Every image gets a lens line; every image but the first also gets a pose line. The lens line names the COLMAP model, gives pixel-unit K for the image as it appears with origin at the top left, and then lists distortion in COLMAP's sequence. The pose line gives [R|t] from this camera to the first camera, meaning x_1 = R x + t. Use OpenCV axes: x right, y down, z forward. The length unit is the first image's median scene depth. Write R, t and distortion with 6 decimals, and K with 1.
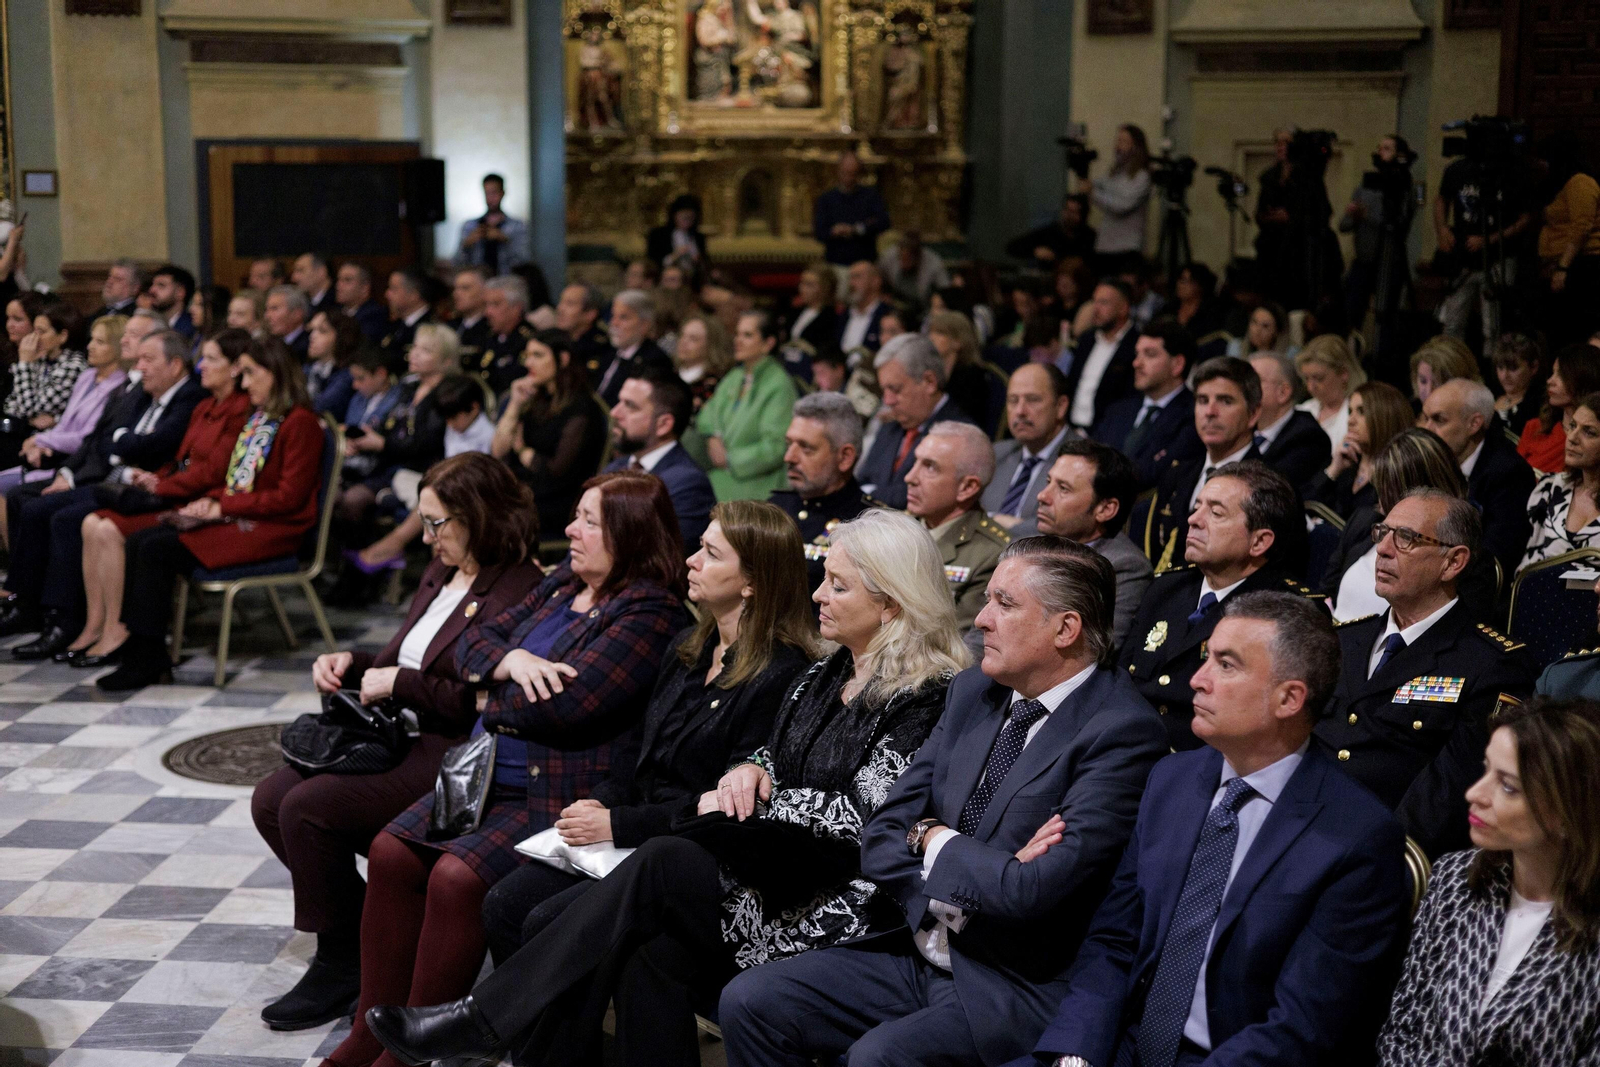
lens RADIAL K [[2285.9, 0, 800.2], [0, 2285.9, 482.3], [0, 0, 1]] dist [0.023817, 0.029883]
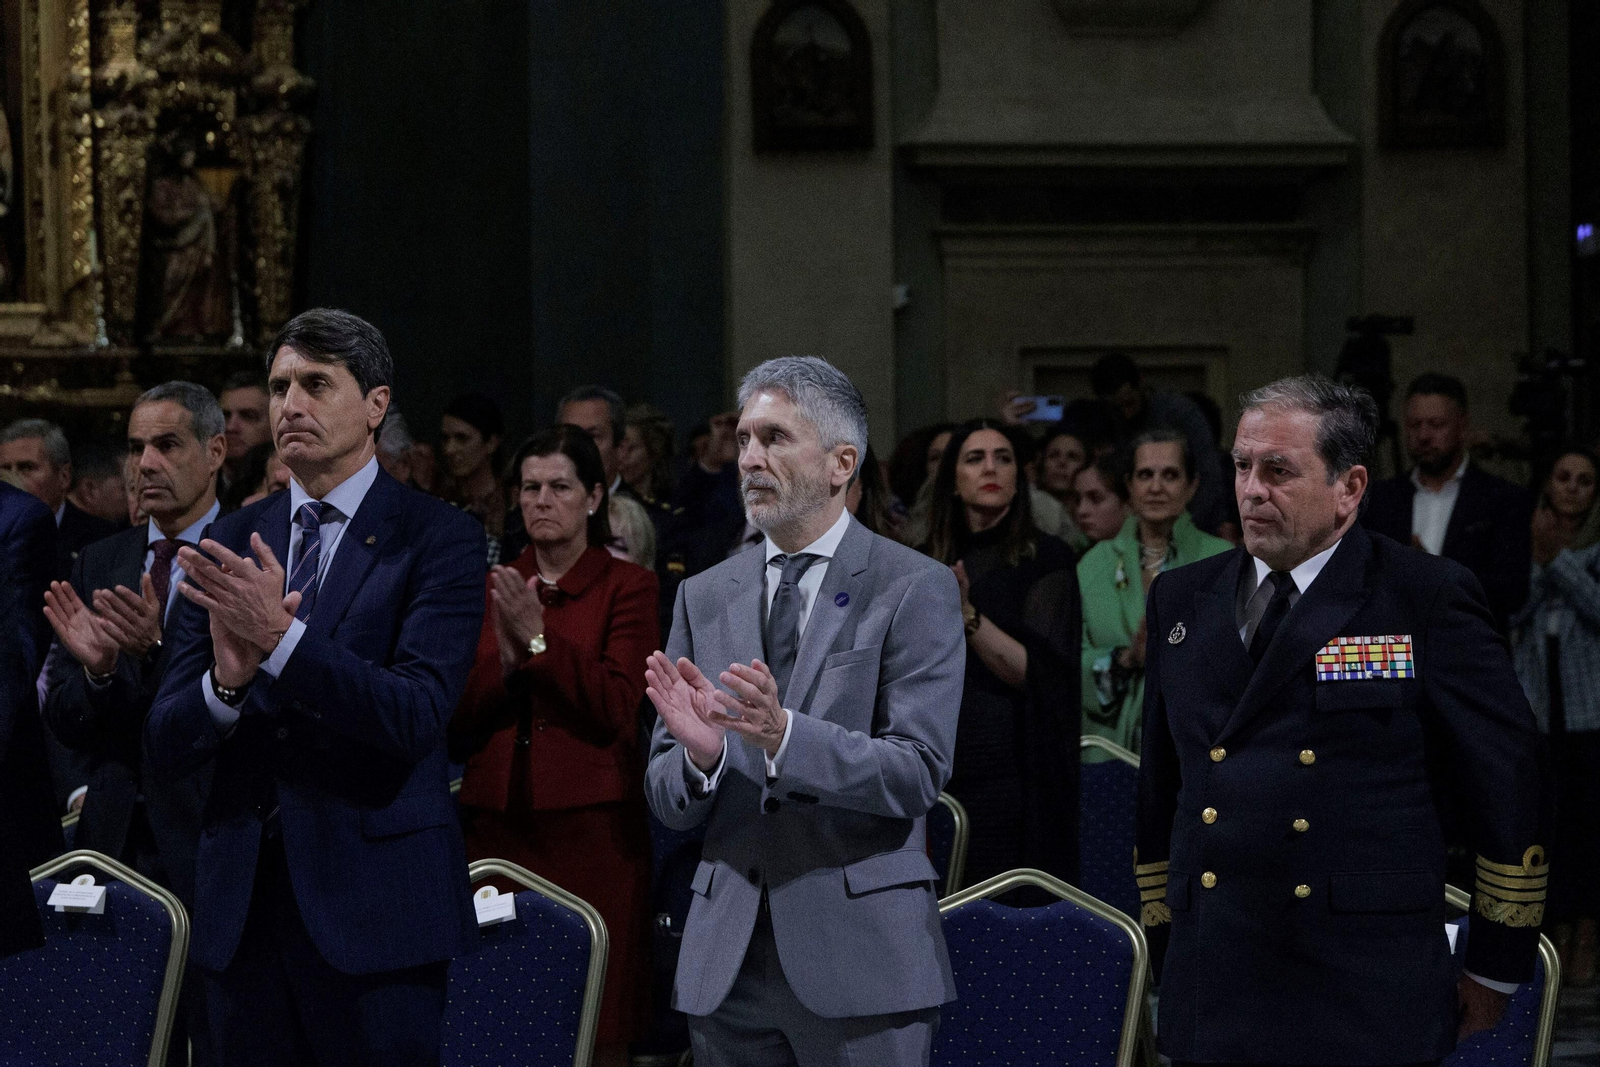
lens RADIAL K [[5339.8, 0, 800.5], [0, 5339.8, 533.9], [0, 0, 1]] dist [0.018186, 0.435478]
pose [[0.887295, -0.022346, 0.460661, -0.438950], [0.082253, 0.990480, -0.110383, 0.029604], [-0.453809, 0.135833, 0.880685, -0.082142]]
